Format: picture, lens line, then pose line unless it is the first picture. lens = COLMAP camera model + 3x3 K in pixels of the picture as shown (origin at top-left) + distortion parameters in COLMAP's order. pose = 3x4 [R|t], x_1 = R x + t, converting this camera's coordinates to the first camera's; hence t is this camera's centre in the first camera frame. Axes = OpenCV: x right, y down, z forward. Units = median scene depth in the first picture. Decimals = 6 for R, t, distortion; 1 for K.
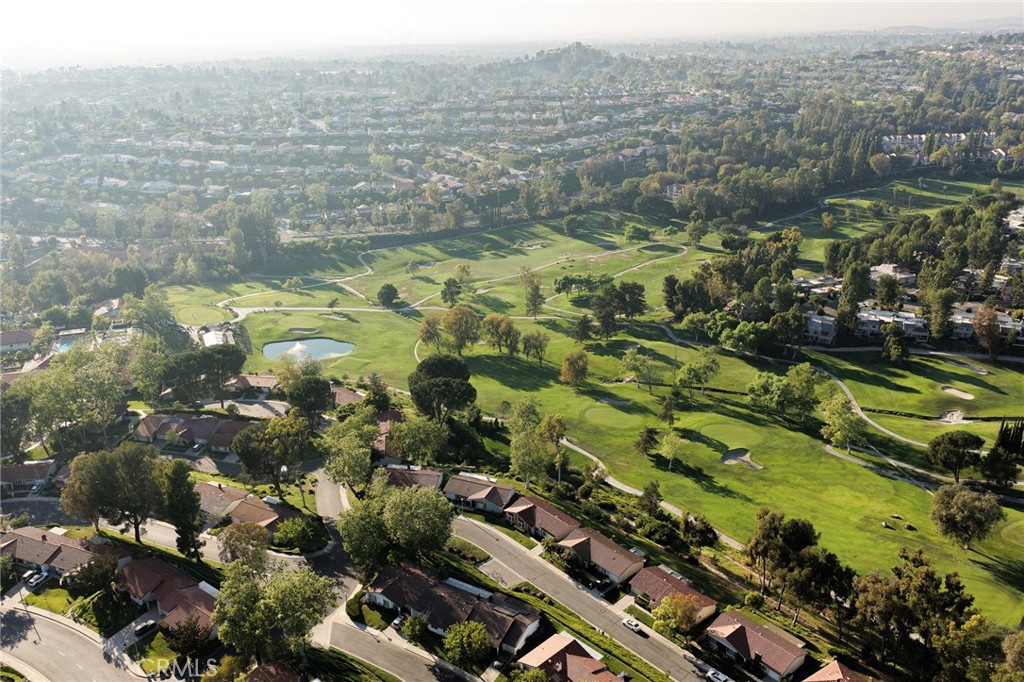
lens RADIAL K [[849.5, 0, 509.0], [0, 849.5, 341.2], [0, 0, 1]] dist [-0.000487, 0.027006]
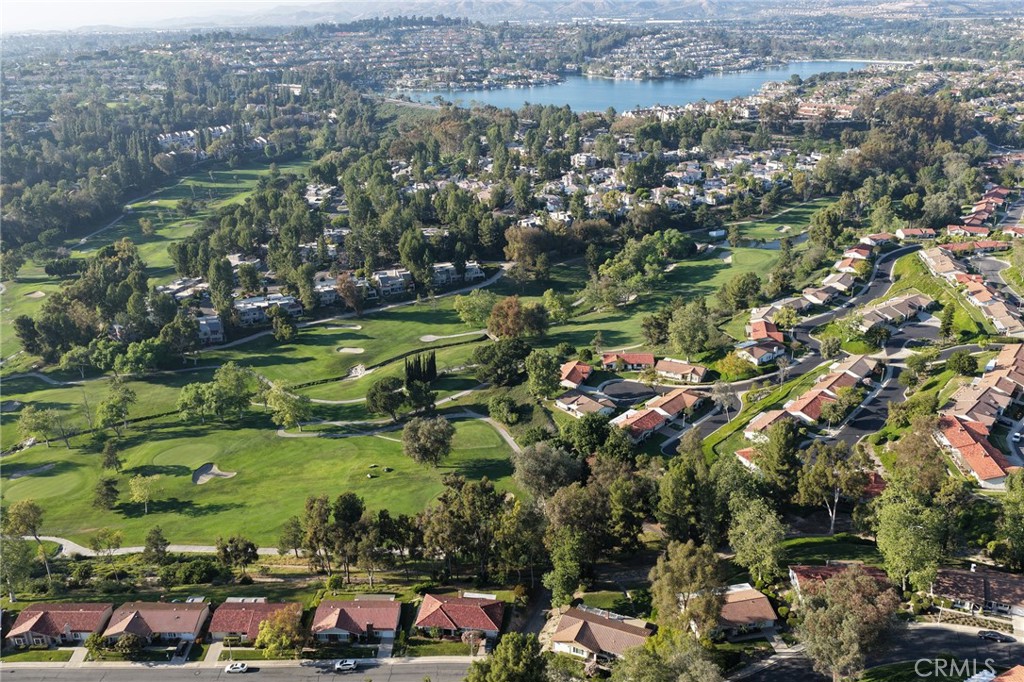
lens RADIAL K [[849.5, 0, 508.5], [0, 849.5, 341.4], [0, 0, 1]] dist [-0.000487, 0.027006]
pose [[0.673329, -0.270910, 0.687922, -0.106052], [0.270255, 0.956246, 0.112056, -0.019889], [-0.688179, 0.110464, 0.717082, 0.036711]]
